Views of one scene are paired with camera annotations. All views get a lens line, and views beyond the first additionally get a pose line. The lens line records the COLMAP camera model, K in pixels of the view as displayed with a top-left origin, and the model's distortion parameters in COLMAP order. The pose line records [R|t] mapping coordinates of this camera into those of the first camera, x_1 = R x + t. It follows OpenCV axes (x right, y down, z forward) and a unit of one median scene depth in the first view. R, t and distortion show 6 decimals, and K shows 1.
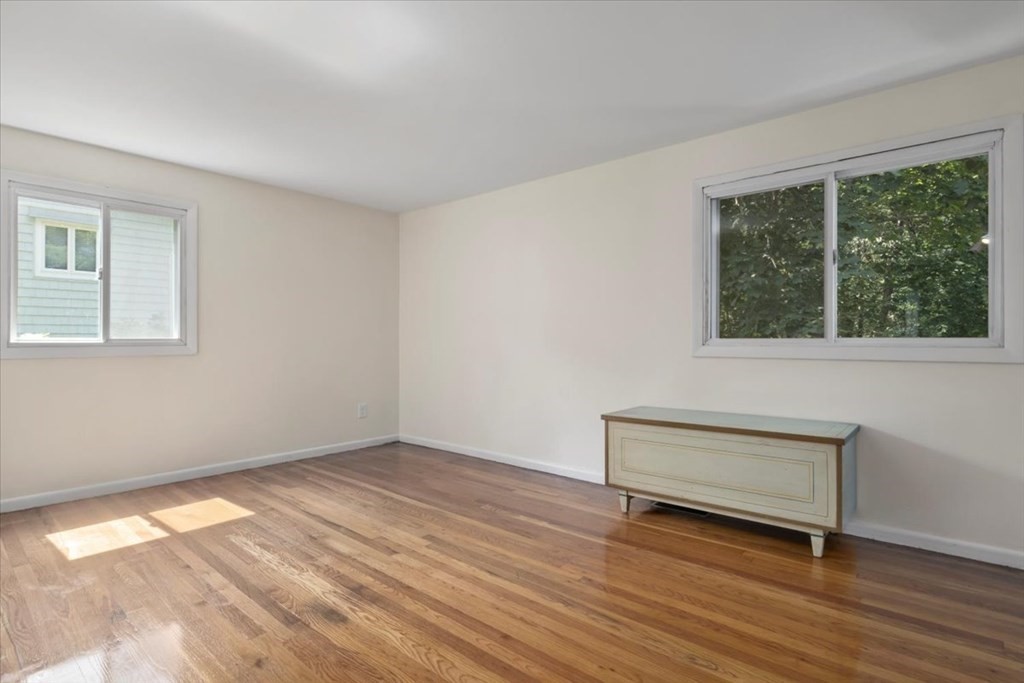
lens RADIAL K [[514.0, 0, 513.1], [0, 514.0, 342.0], [0, 0, 1]] dist [-0.011638, 0.001036]
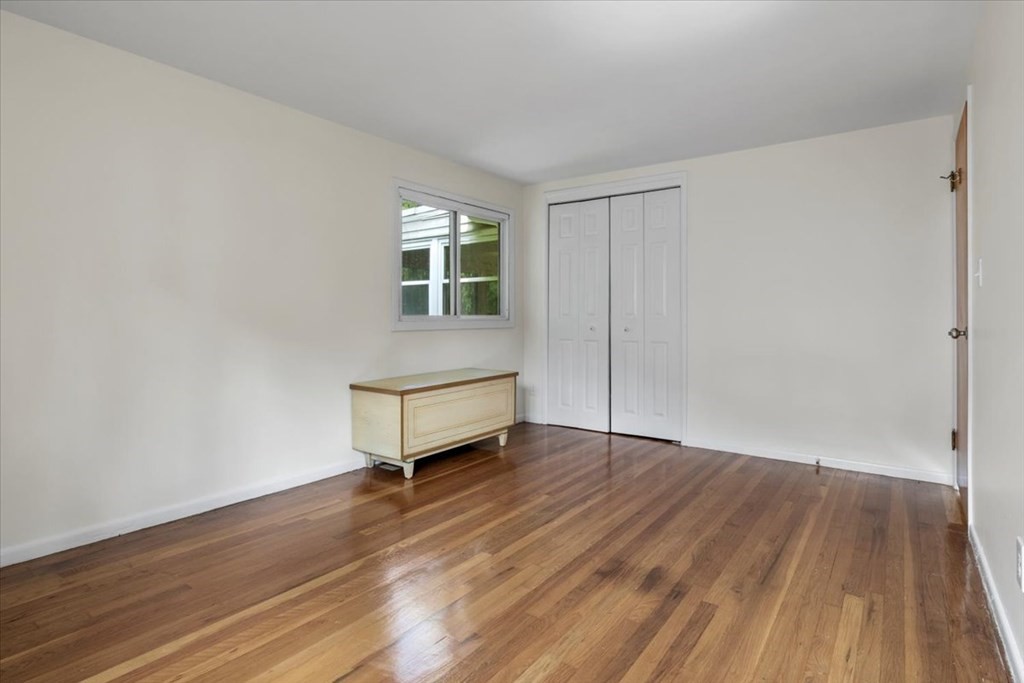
lens RADIAL K [[539.8, 0, 509.2], [0, 539.8, 314.6], [0, 0, 1]] dist [-0.005798, -0.000366]
pose [[-0.086115, 0.002611, 0.996282, -1.206255], [0.003191, 0.999992, -0.002345, -0.007407], [-0.996280, 0.002977, -0.086123, 1.164615]]
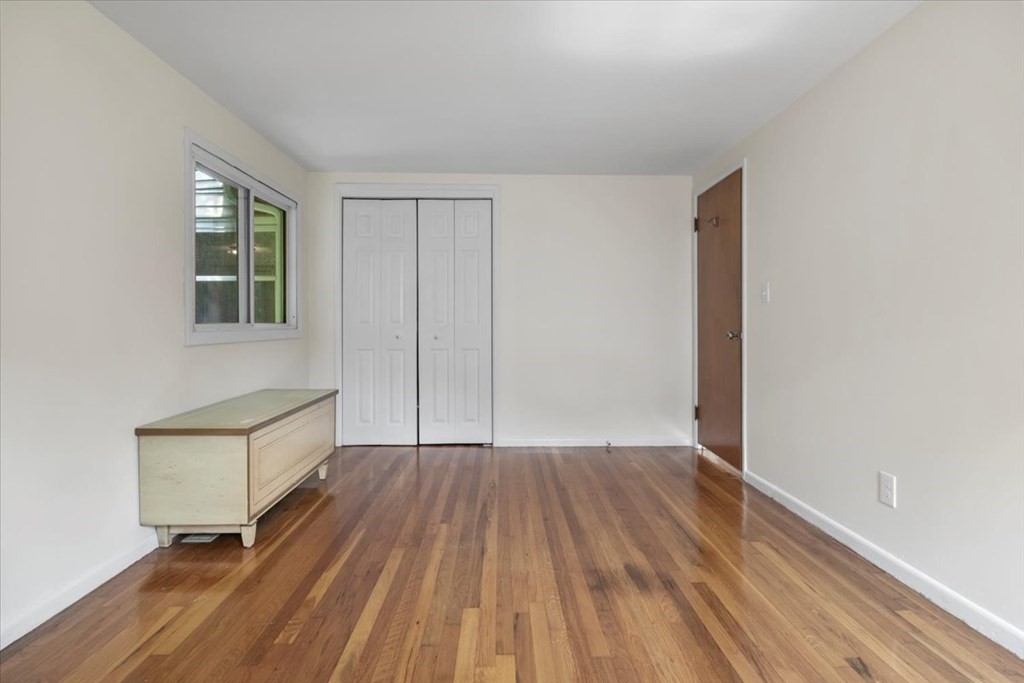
lens RADIAL K [[516.6, 0, 517.2], [0, 516.6, 328.2], [0, 0, 1]] dist [-0.007193, -0.000472]
pose [[-0.682608, -0.004920, 0.730768, -0.826766], [0.004835, 0.999925, 0.011249, -0.008796], [-0.730769, 0.011212, -0.682533, 1.616743]]
